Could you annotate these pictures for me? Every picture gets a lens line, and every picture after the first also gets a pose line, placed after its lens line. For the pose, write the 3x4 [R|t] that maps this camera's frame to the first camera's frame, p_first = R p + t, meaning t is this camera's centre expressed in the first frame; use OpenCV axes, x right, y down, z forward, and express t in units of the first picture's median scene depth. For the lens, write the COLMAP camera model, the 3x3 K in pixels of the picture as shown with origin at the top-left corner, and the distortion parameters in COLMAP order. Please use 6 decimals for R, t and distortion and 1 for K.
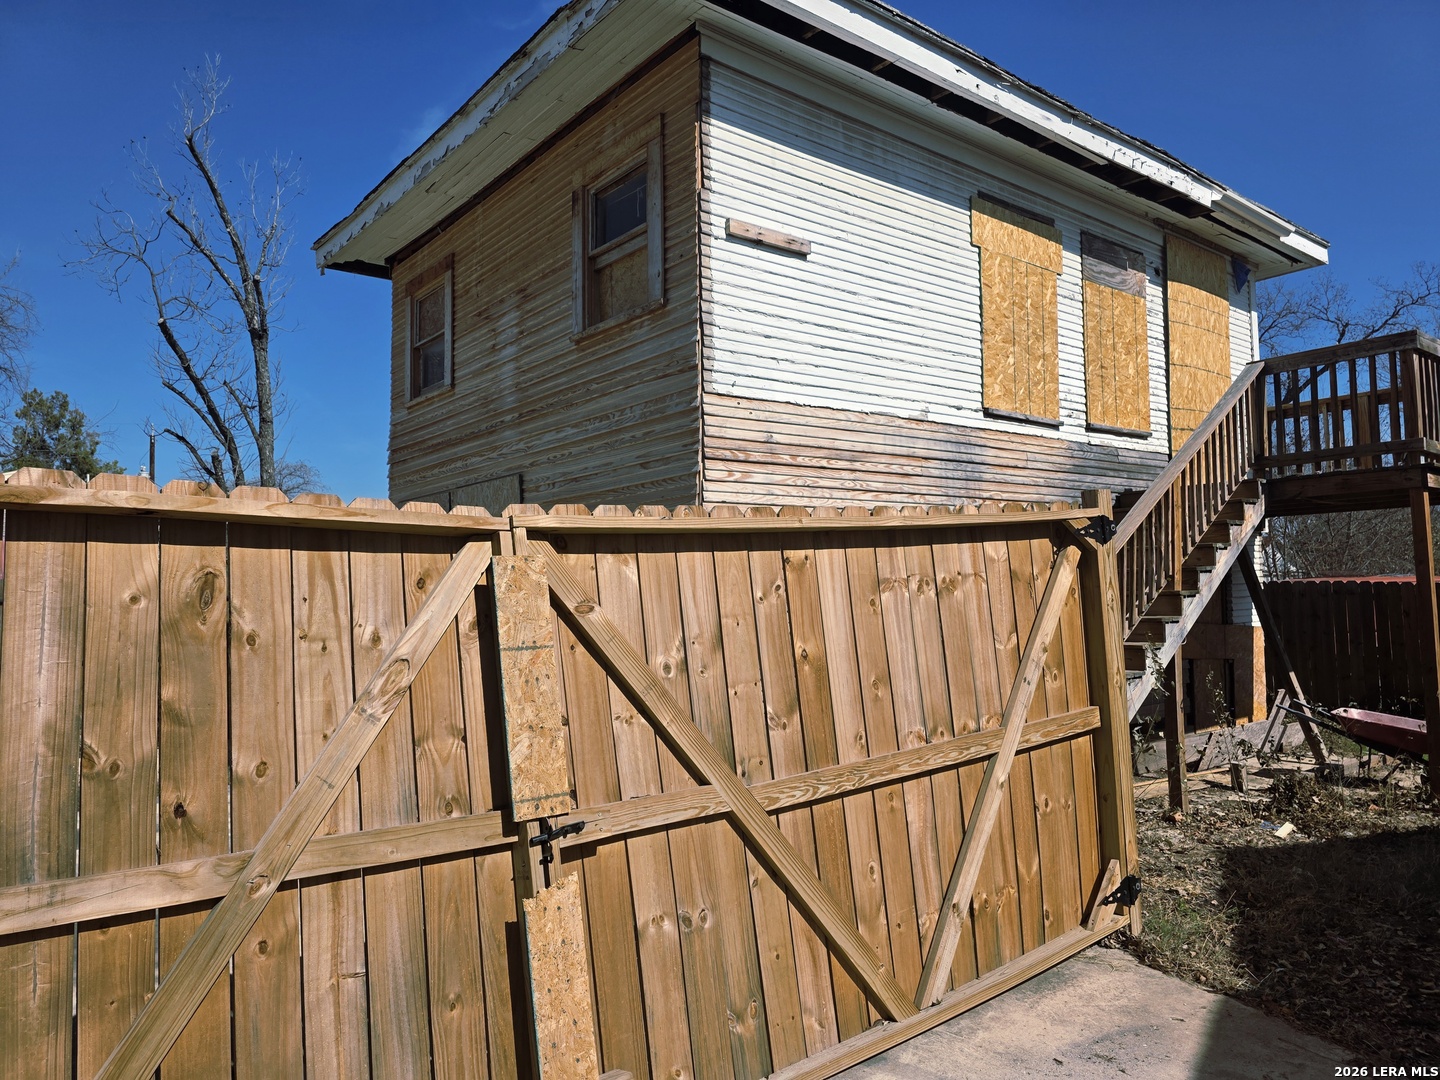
lens RADIAL K [[980.4, 0, 715.5], [0, 980.4, 556.7], [0, 0, 1]] dist [0.087429, -0.114077]
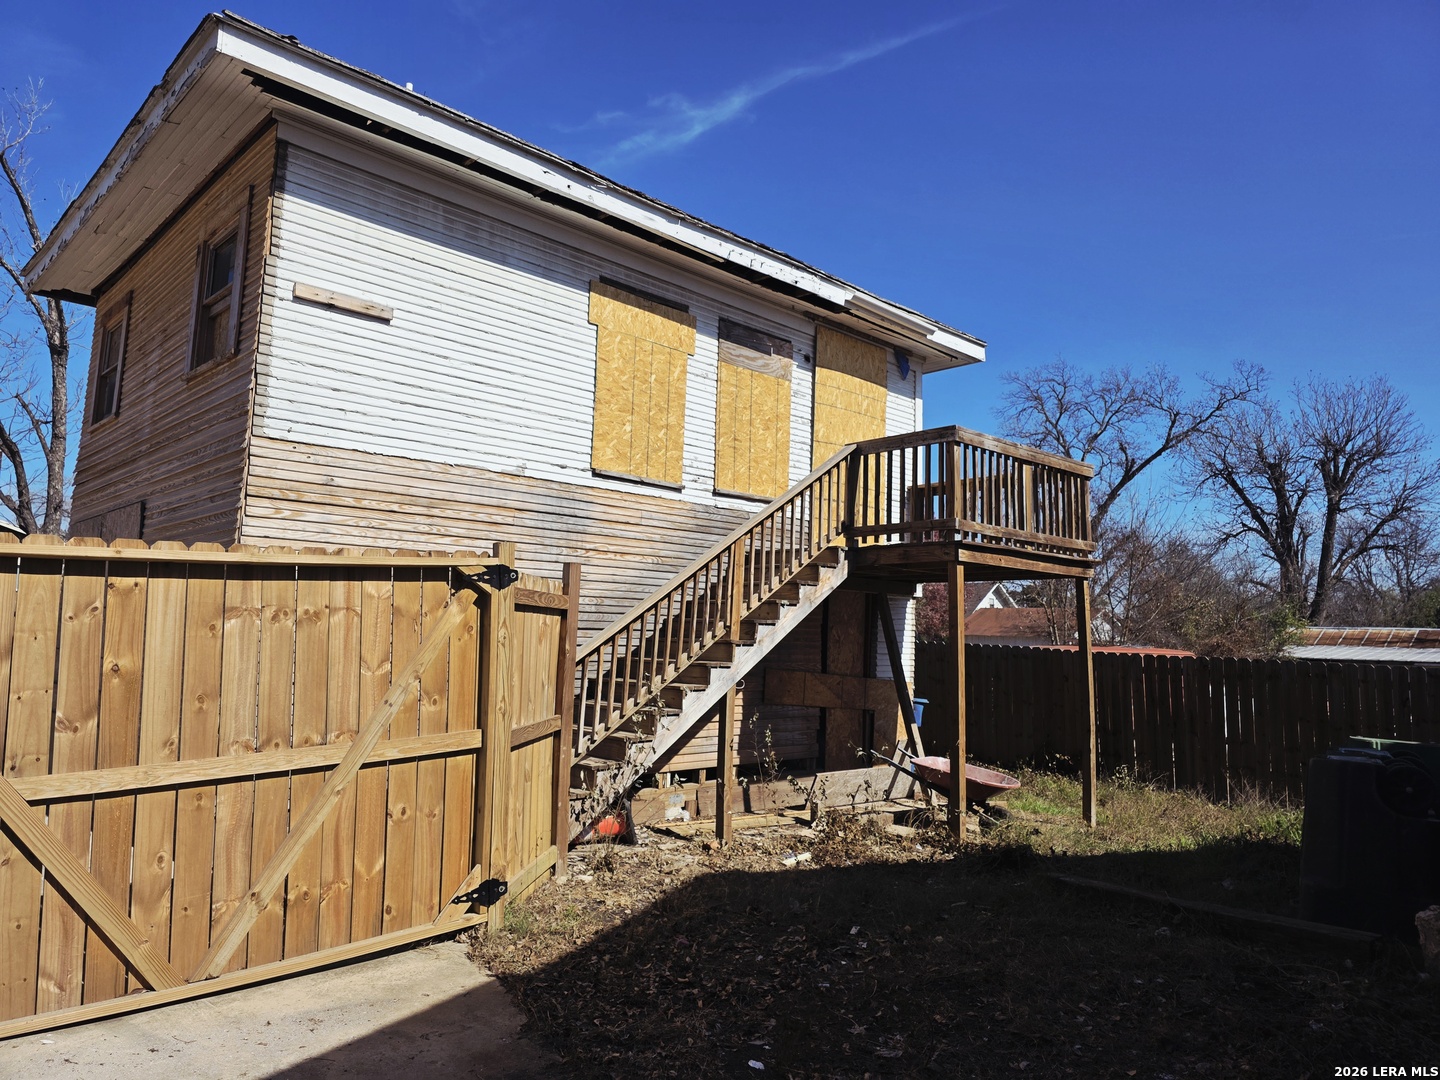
lens RADIAL K [[980.8, 0, 702.3], [0, 980.8, 547.6], [0, 0, 1]] dist [0.078632, -0.088949]
pose [[0.995393, 0.056371, 0.077562, 0.338881], [-0.051905, 0.996941, -0.058434, -0.004084], [-0.080619, 0.054139, 0.995274, -0.110352]]
